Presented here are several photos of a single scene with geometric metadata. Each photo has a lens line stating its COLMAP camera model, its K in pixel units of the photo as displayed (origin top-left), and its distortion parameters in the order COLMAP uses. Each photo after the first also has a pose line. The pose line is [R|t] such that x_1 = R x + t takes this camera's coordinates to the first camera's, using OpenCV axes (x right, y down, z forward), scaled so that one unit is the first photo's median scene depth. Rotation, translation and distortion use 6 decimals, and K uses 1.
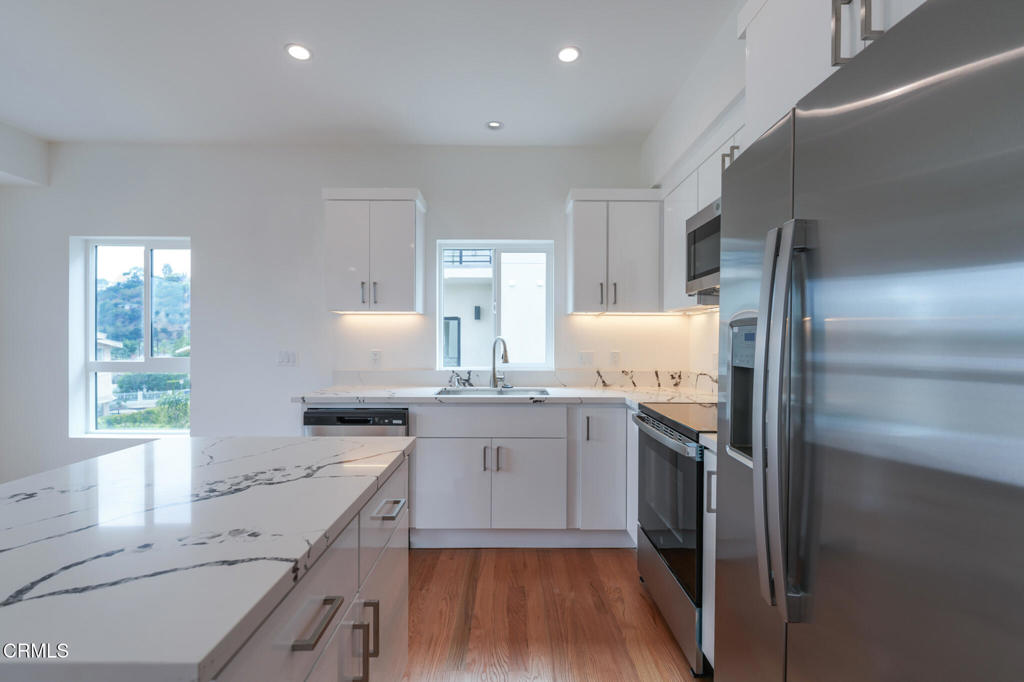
lens RADIAL K [[466.7, 0, 497.6], [0, 466.7, 340.0], [0, 0, 1]] dist [0.001184, 0.000098]
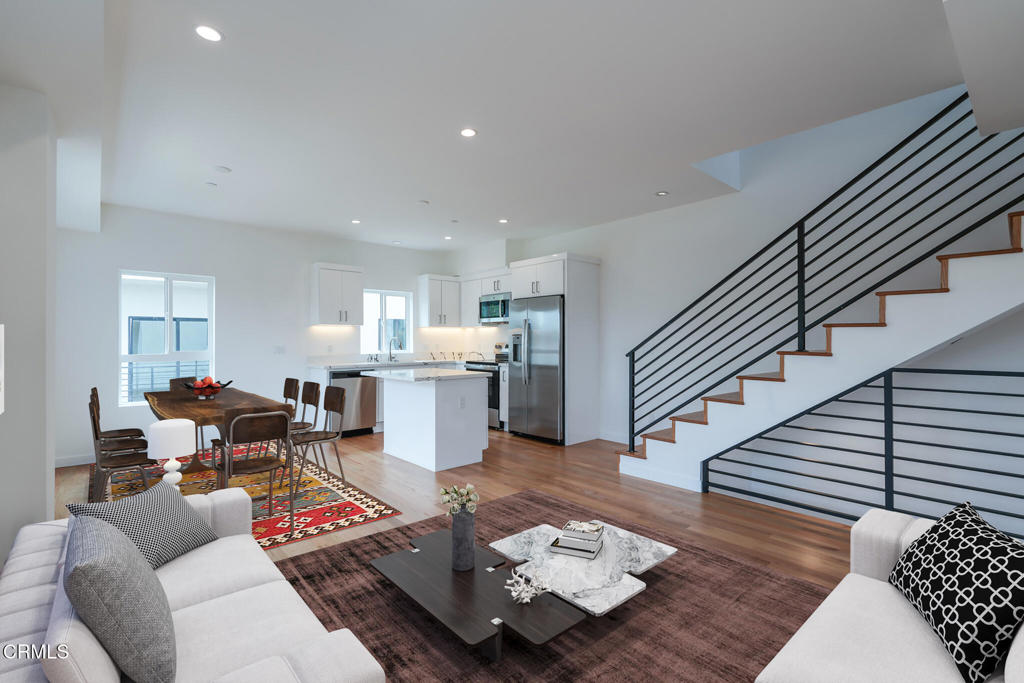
lens RADIAL K [[469.6, 0, 523.1], [0, 469.6, 323.1], [0, 0, 1]] dist [0.002122, 0.000173]
pose [[0.738234, 0.018781, 0.674283, -1.051669], [0.004100, 0.999469, -0.032327, -0.001162], [-0.674532, 0.026630, 0.737765, -1.029109]]
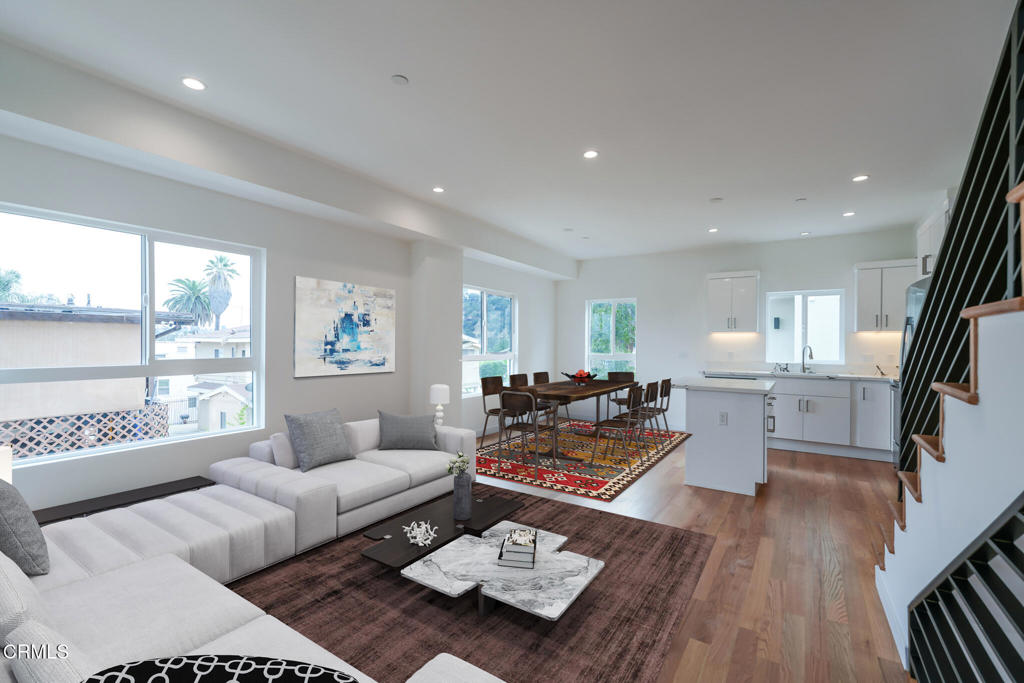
lens RADIAL K [[439.5, 0, 512.4], [0, 439.5, 343.2], [0, 0, 1]] dist [0.001096, 0.000141]
pose [[0.847534, 0.004536, -0.530722, -0.062809], [-0.005375, 0.999986, -0.000037, -0.008658], [0.530714, 0.002884, 0.847546, -1.131925]]
